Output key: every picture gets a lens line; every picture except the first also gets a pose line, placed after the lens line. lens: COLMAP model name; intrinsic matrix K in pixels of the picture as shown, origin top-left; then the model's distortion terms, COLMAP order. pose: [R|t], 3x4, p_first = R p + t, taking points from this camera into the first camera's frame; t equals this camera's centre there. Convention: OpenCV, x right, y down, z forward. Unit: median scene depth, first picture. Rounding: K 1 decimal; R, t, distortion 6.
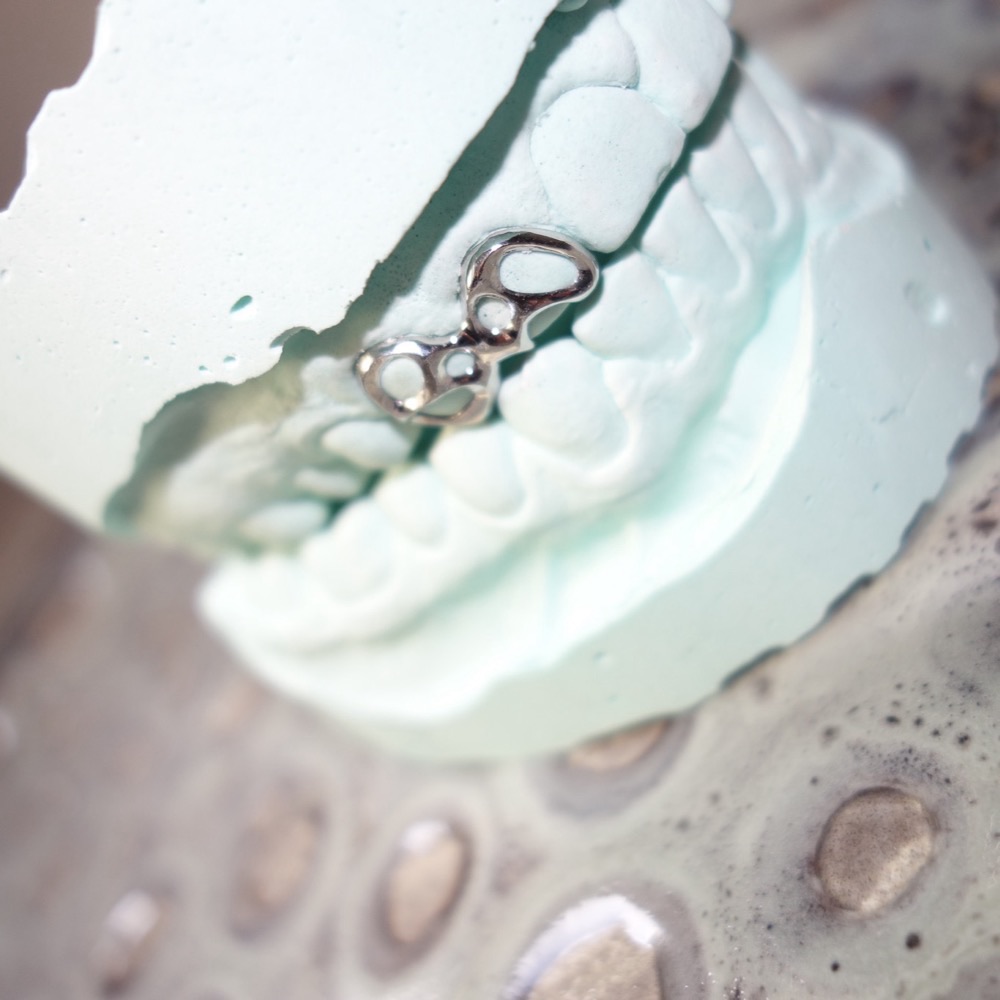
lens RADIAL K [[1093.6, 0, 489.6], [0, 1093.6, 512.2], [0, 0, 1]] dist [0.046827, -0.075320]
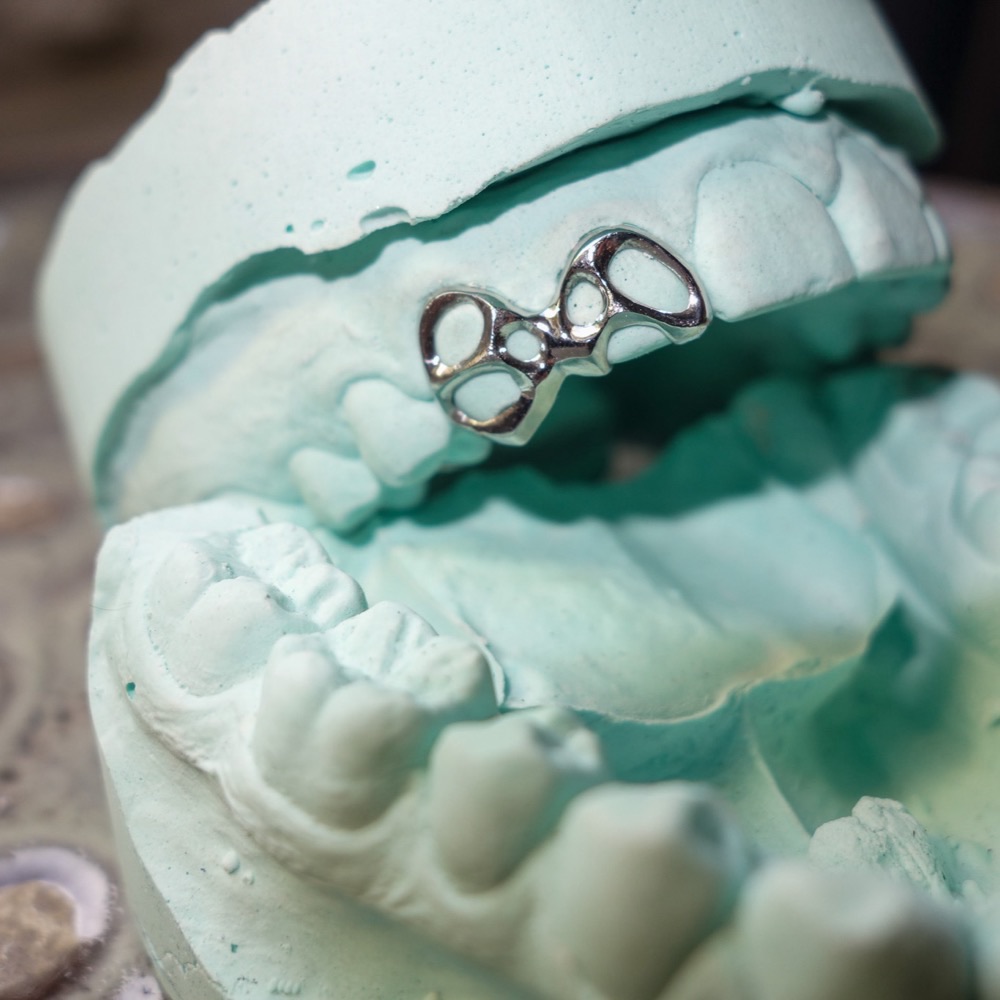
lens RADIAL K [[1093.6, 0, 489.6], [0, 1093.6, 512.2], [0, 0, 1]] dist [0.046827, -0.075320]
pose [[0.850316, 0.454800, -0.264801, 0.261433], [-0.525695, 0.710481, -0.467826, 0.416103], [-0.024632, 0.537005, 0.843219, 0.337987]]
